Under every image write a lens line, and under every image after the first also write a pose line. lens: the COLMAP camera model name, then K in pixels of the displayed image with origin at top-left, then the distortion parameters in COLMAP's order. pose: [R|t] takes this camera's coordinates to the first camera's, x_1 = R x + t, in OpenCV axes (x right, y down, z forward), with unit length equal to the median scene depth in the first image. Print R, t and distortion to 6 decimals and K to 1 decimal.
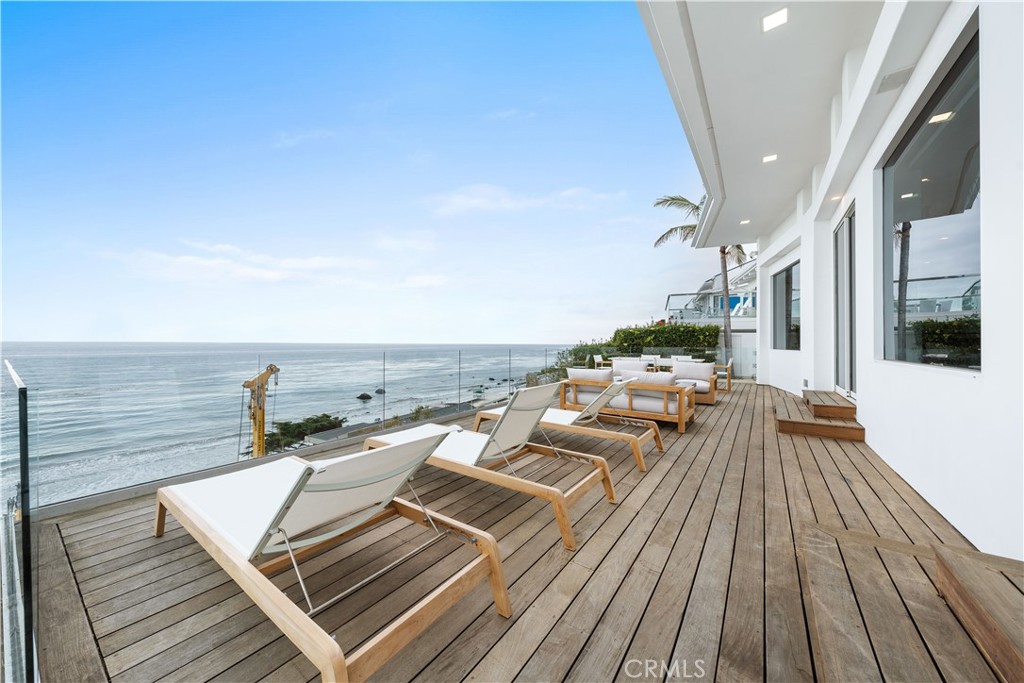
lens RADIAL K [[356.0, 0, 510.2], [0, 356.0, 340.6], [0, 0, 1]] dist [0.001082, -0.000226]
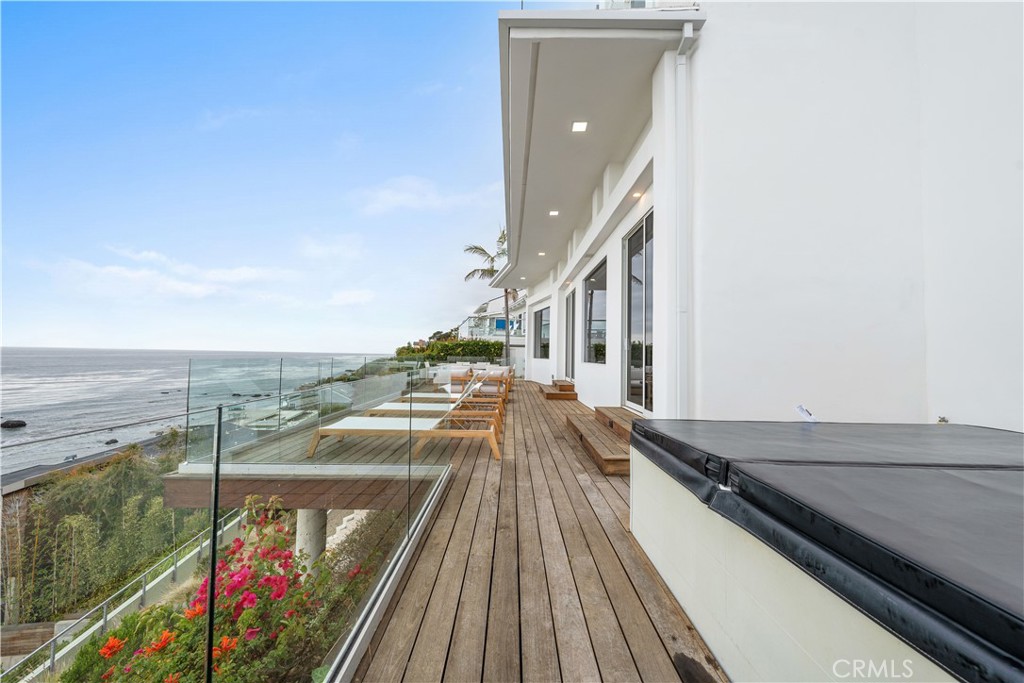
lens RADIAL K [[356.0, 0, 512.5], [0, 356.0, 350.0], [0, 0, 1]] dist [0.001082, -0.000226]
pose [[0.813646, 0.015993, 0.581141, -0.223150], [-0.017111, 0.999847, -0.003559, -0.003945], [-0.581109, -0.007048, 0.813795, -0.202185]]
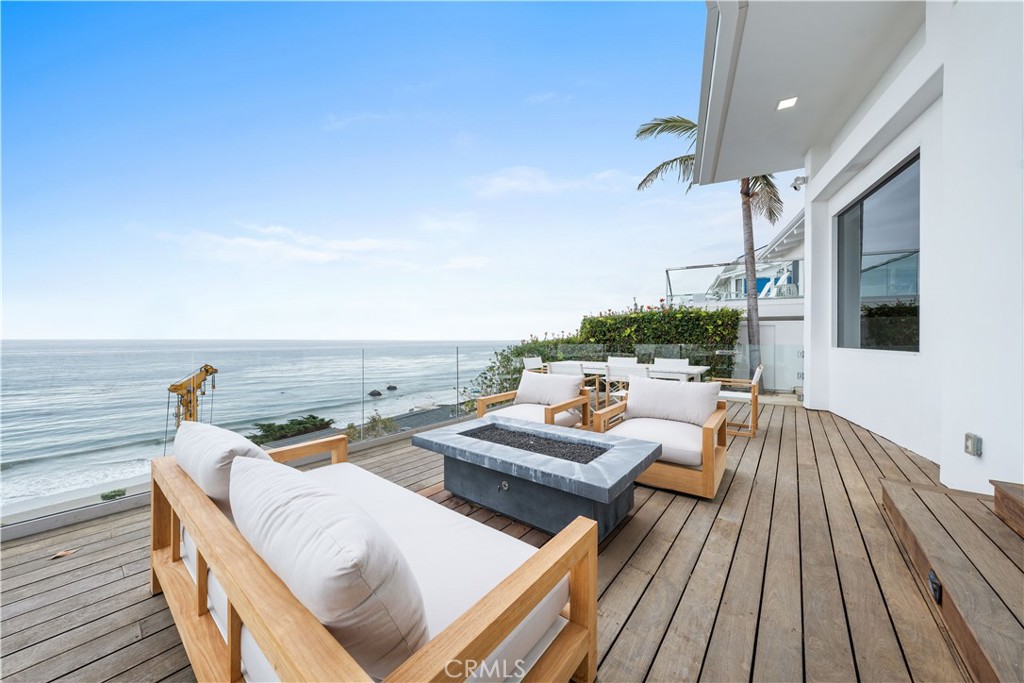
lens RADIAL K [[356.0, 0, 508.2], [0, 356.0, 339.3], [0, 0, 1]] dist [0.001082, -0.000226]
pose [[0.998465, -0.004424, -0.055207, 0.206948], [0.004873, 0.999956, 0.008003, 0.003606], [0.055170, -0.008260, 0.998443, 0.336824]]
